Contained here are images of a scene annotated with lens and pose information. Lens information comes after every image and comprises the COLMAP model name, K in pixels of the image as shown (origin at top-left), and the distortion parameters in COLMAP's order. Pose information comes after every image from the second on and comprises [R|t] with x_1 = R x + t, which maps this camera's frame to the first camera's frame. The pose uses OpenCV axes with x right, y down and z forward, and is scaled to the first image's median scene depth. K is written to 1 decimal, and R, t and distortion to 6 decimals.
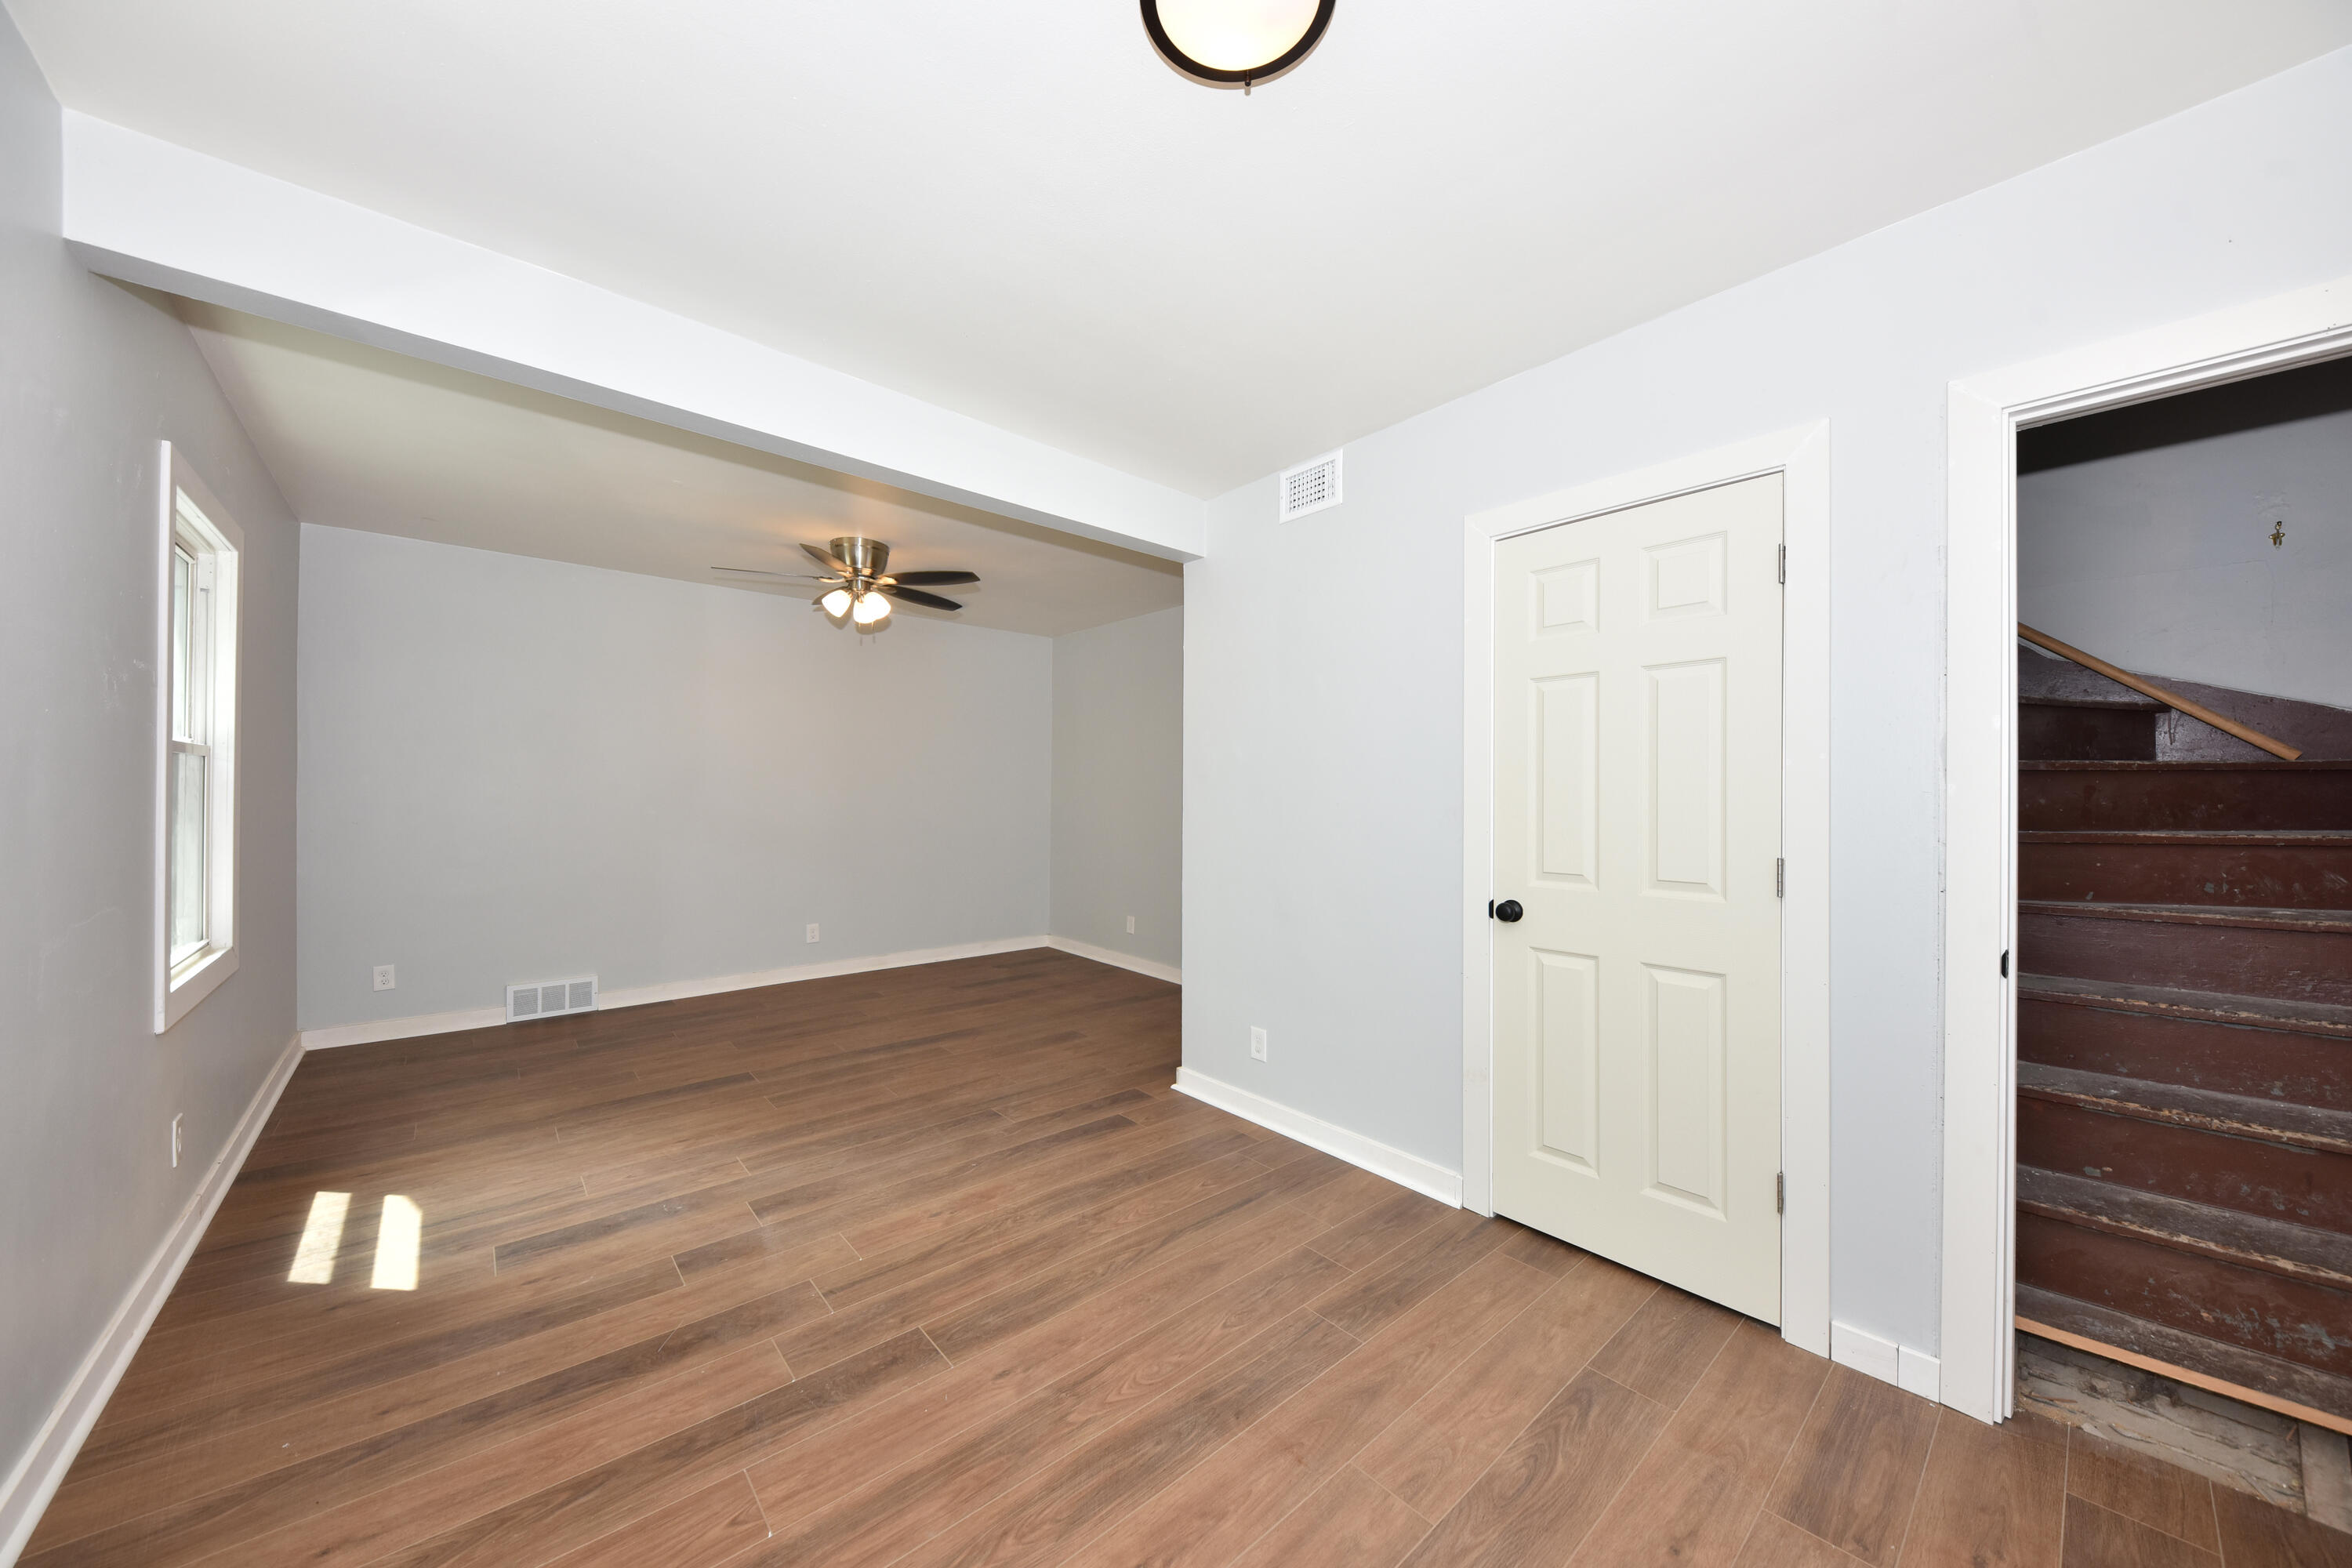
lens RADIAL K [[803.5, 0, 1183.1], [0, 803.5, 797.0], [0, 0, 1]] dist [0.016790, -0.008750]
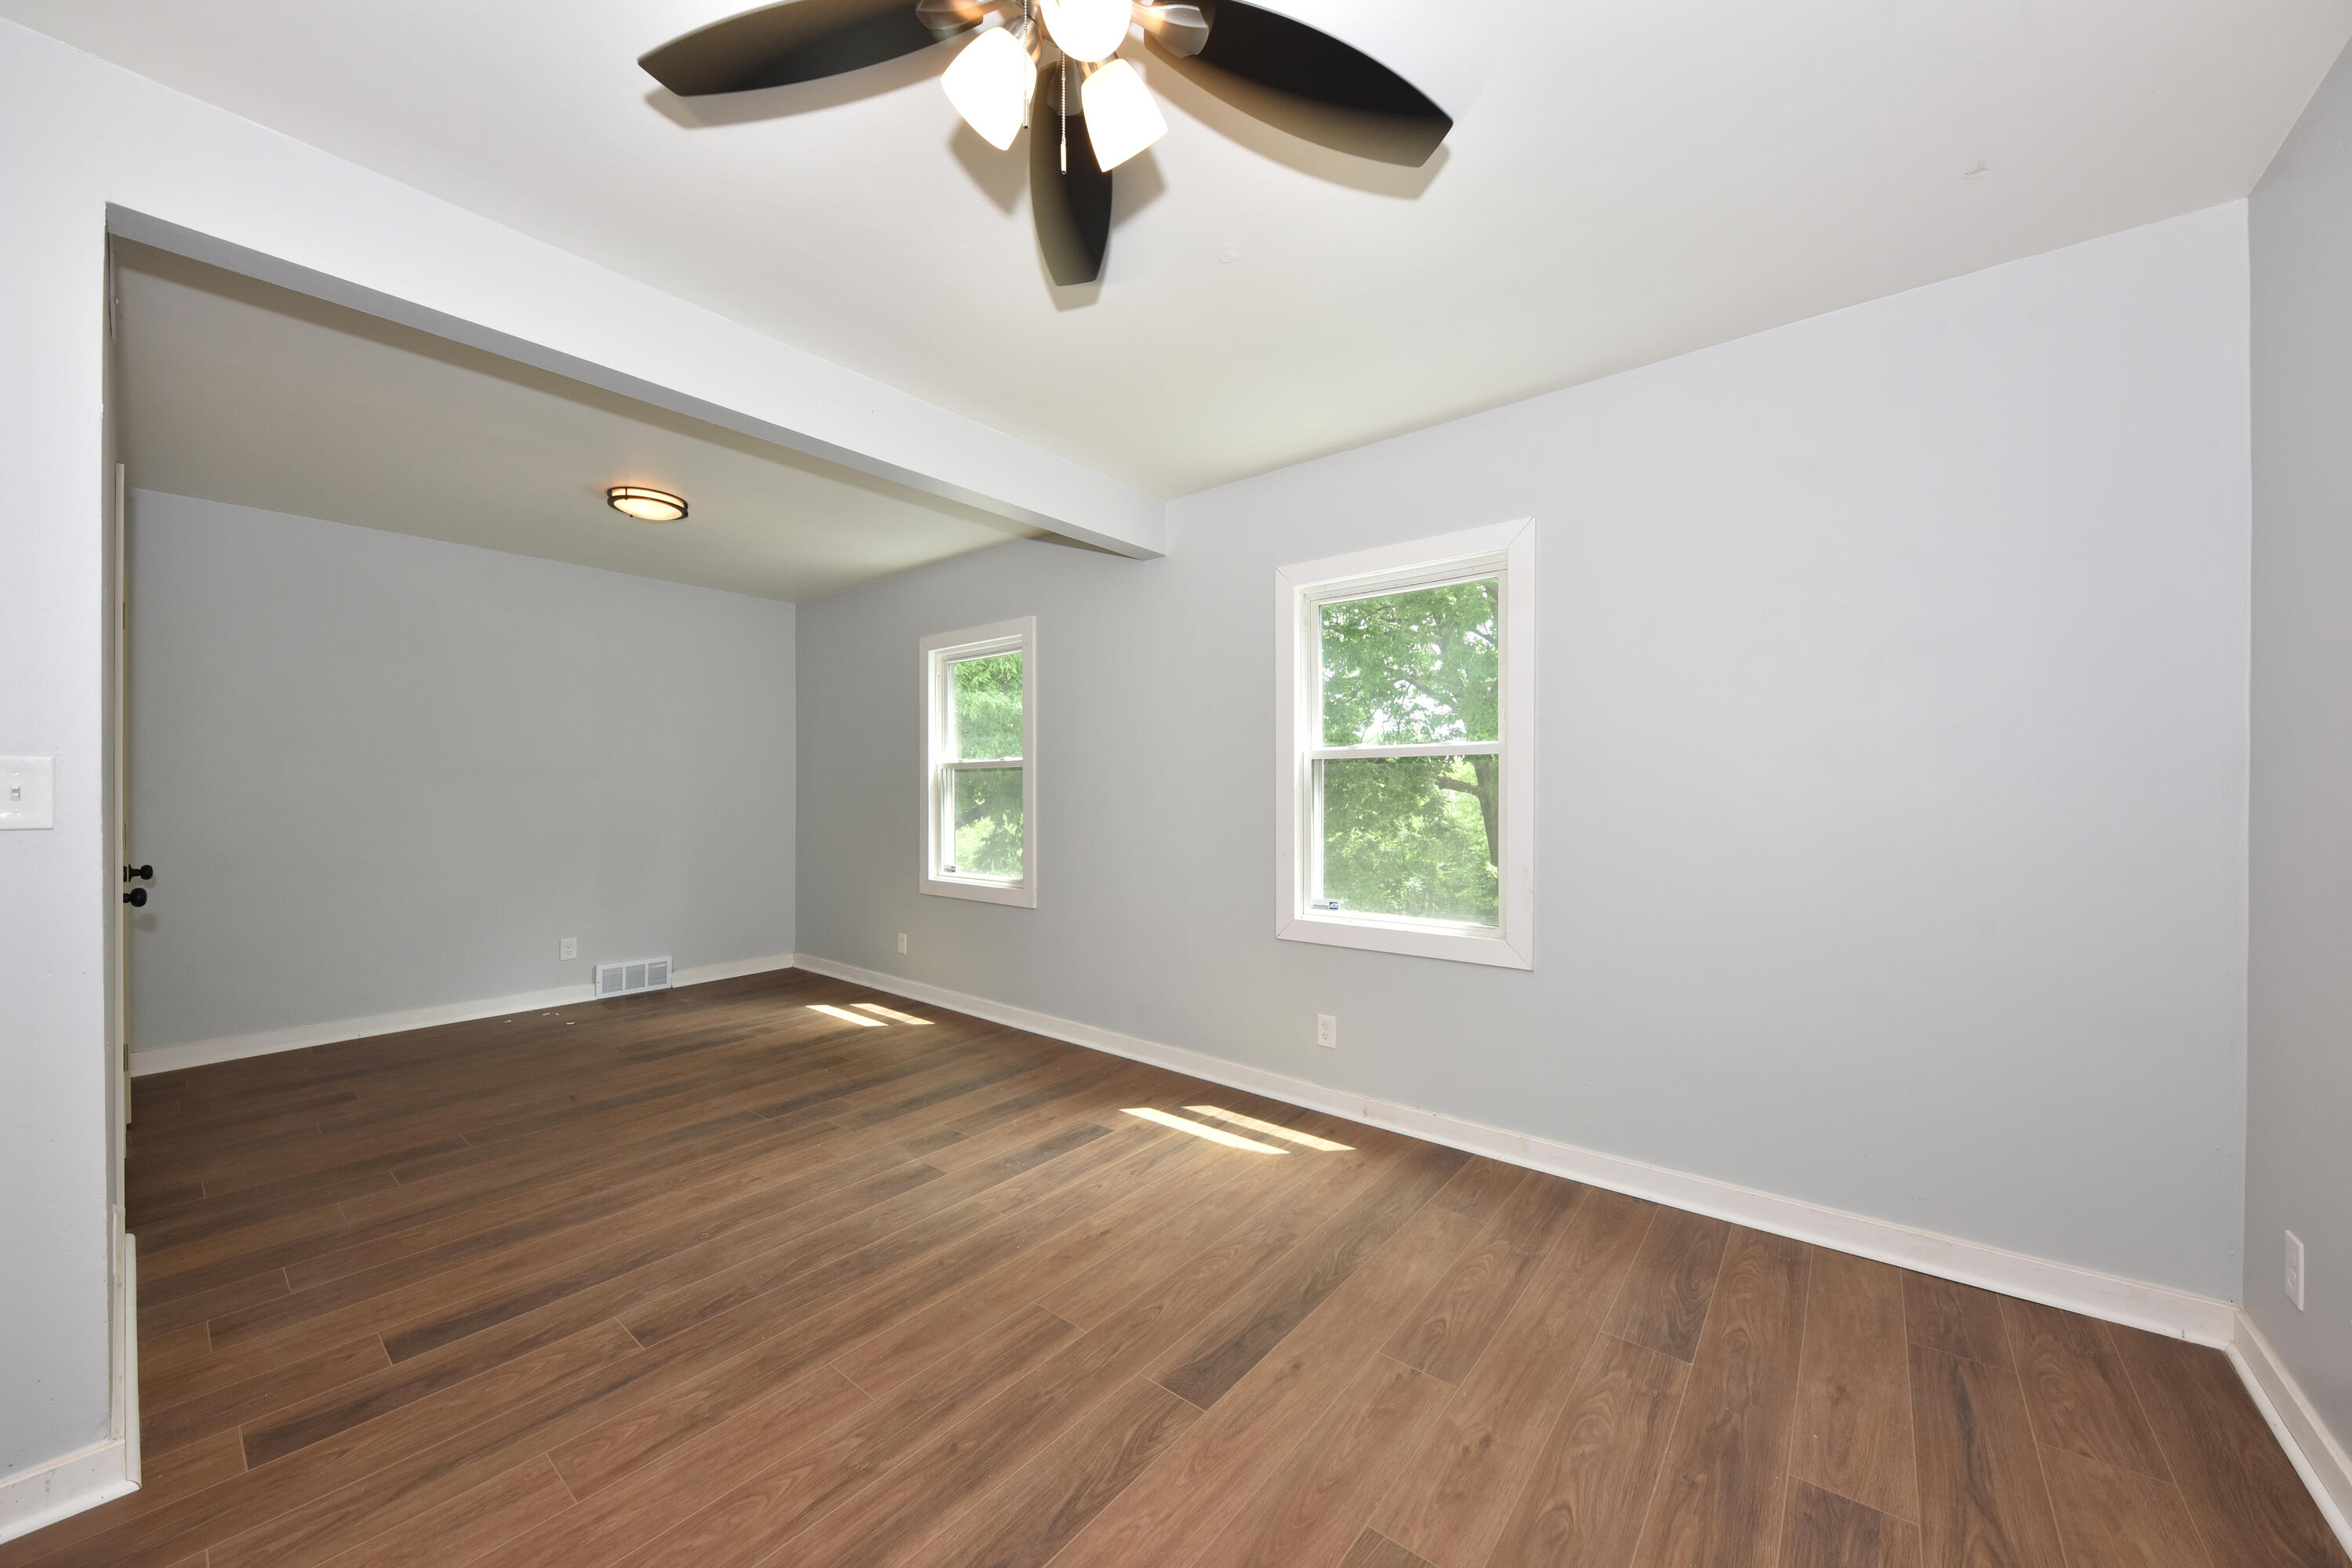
lens RADIAL K [[839.5, 0, 1181.1], [0, 839.5, 790.9], [0, 0, 1]] dist [-0.000149, -0.000209]
pose [[-0.986555, -0.010122, -0.163115, -0.660135], [-0.010071, 0.999949, -0.001140, 0.005280], [0.163118, 0.000518, -0.986606, 2.138587]]
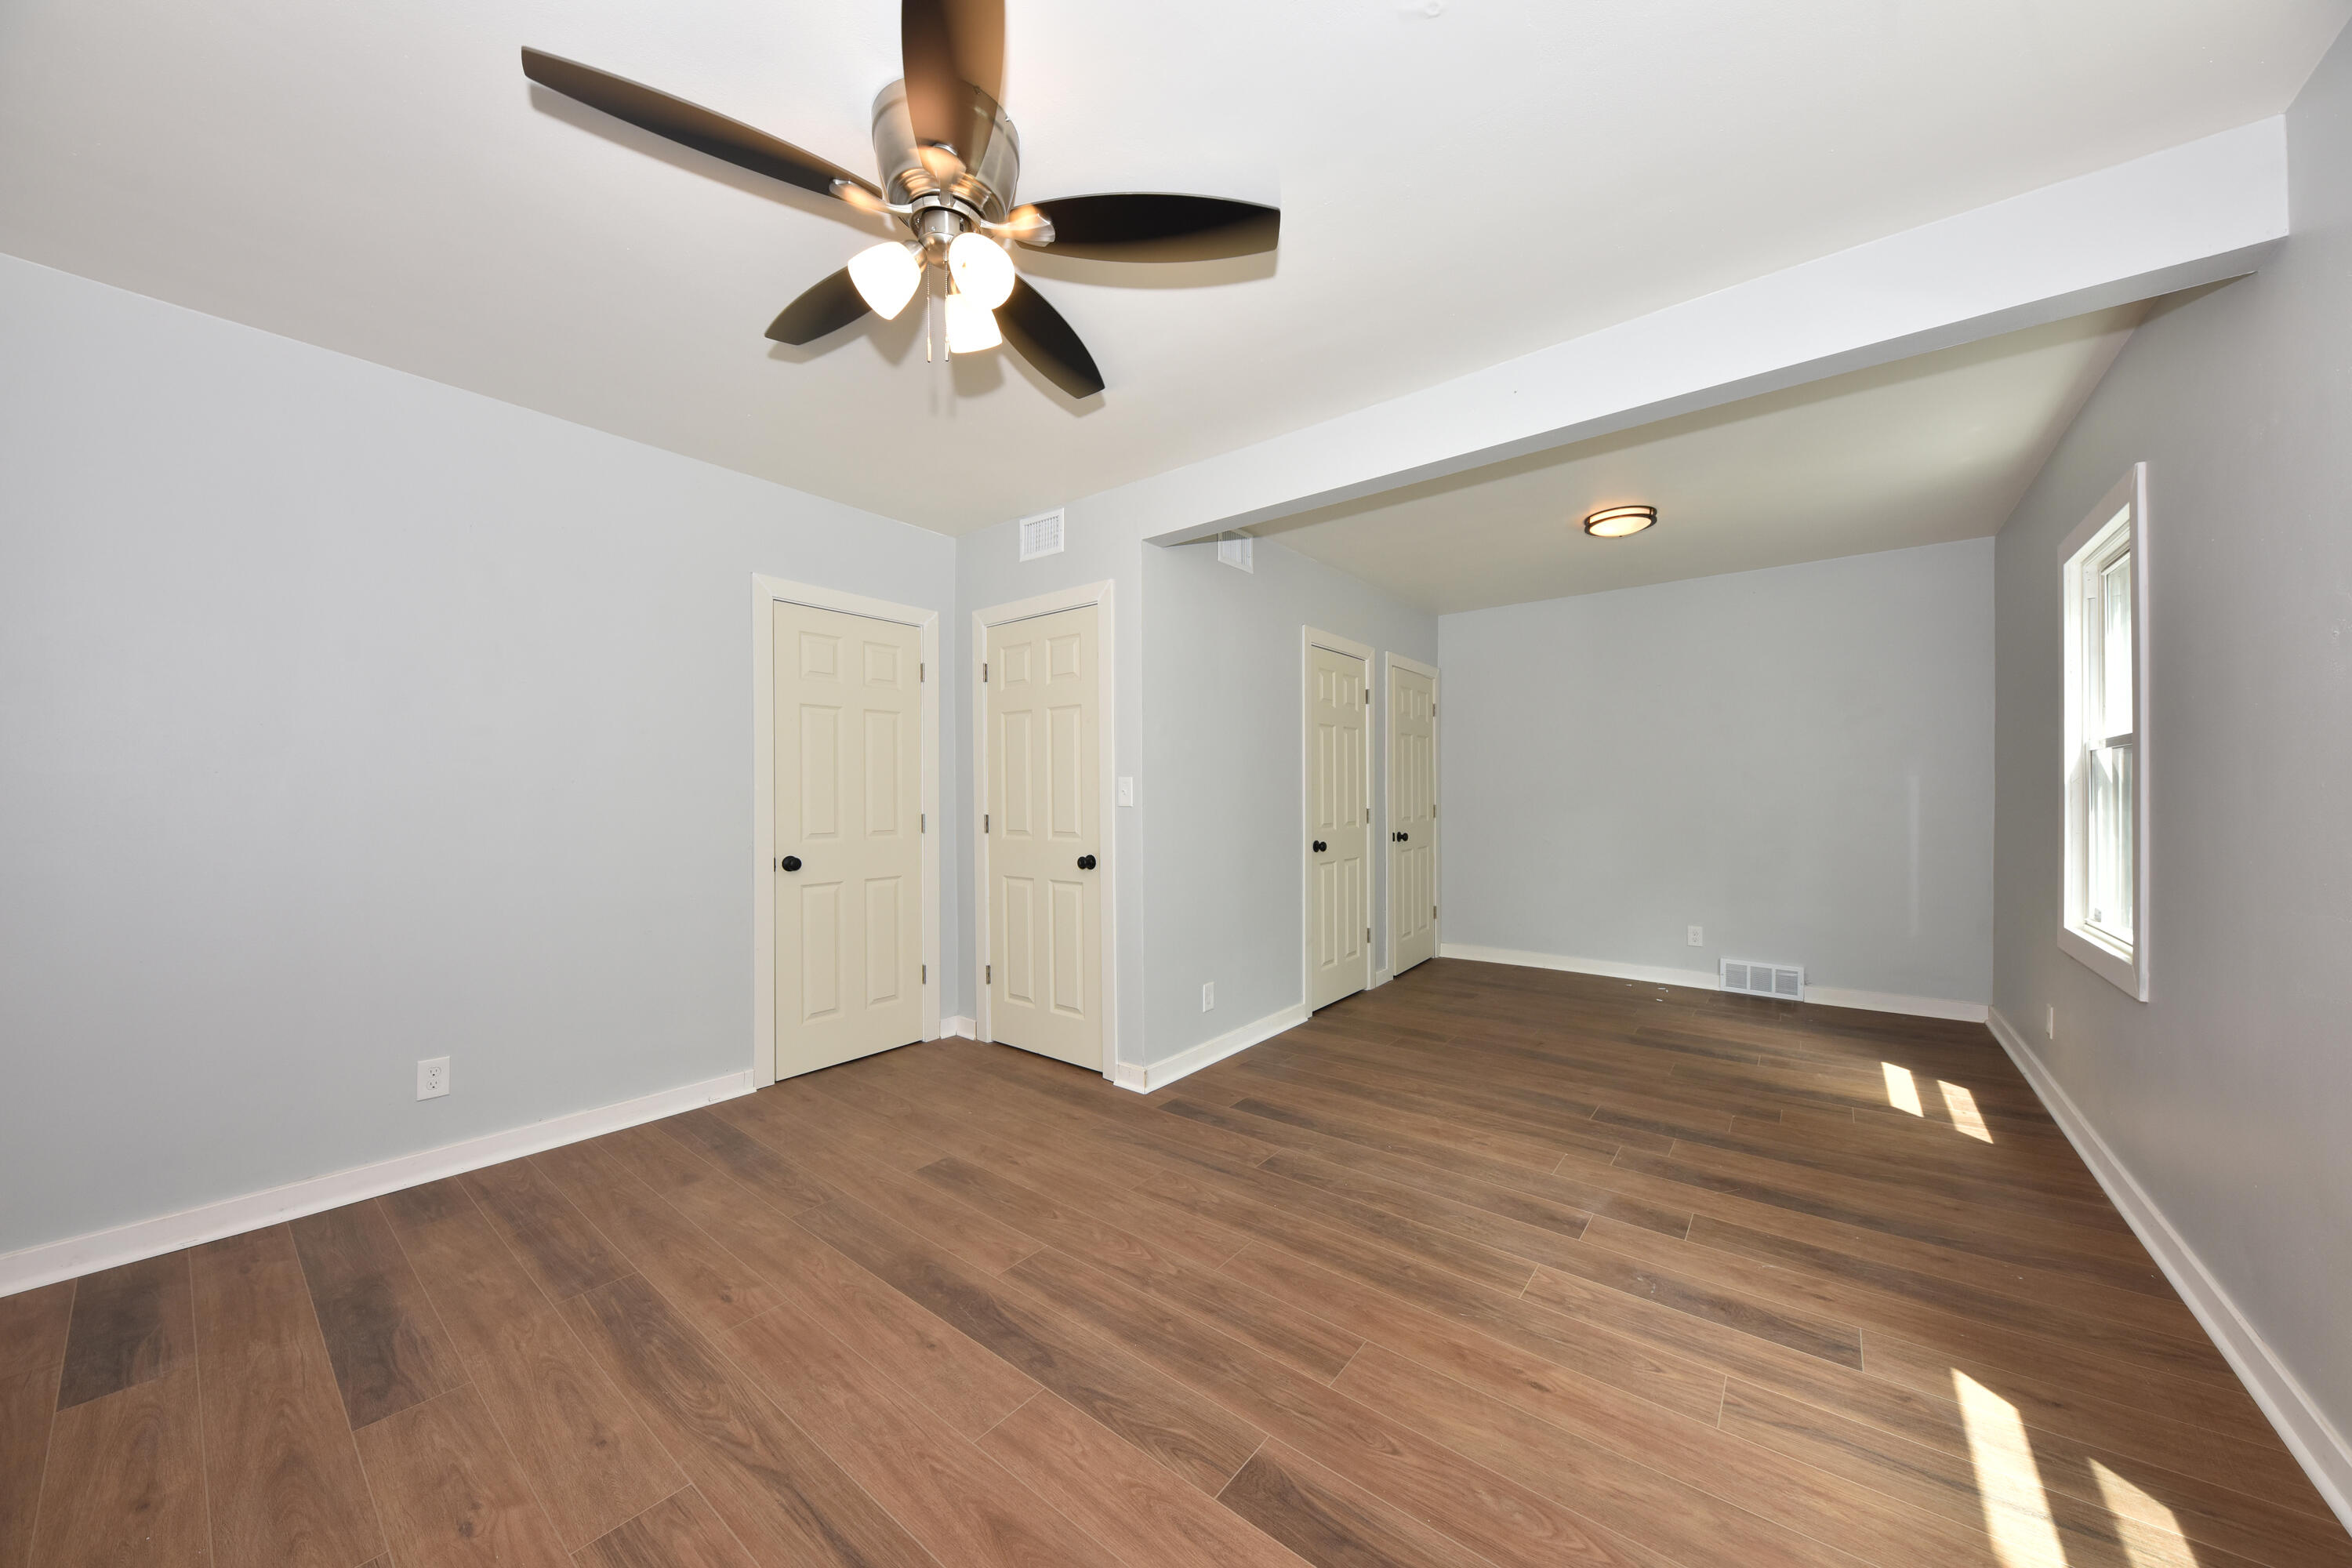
lens RADIAL K [[803.5, 0, 1183.1], [0, 803.5, 797.0], [0, 0, 1]] dist [0.016790, -0.008750]
pose [[-0.175307, -0.015722, 0.984388, -1.342614], [0.002349, 0.999863, 0.016387, -0.000235], [-0.984511, 0.005186, -0.175246, 1.596957]]
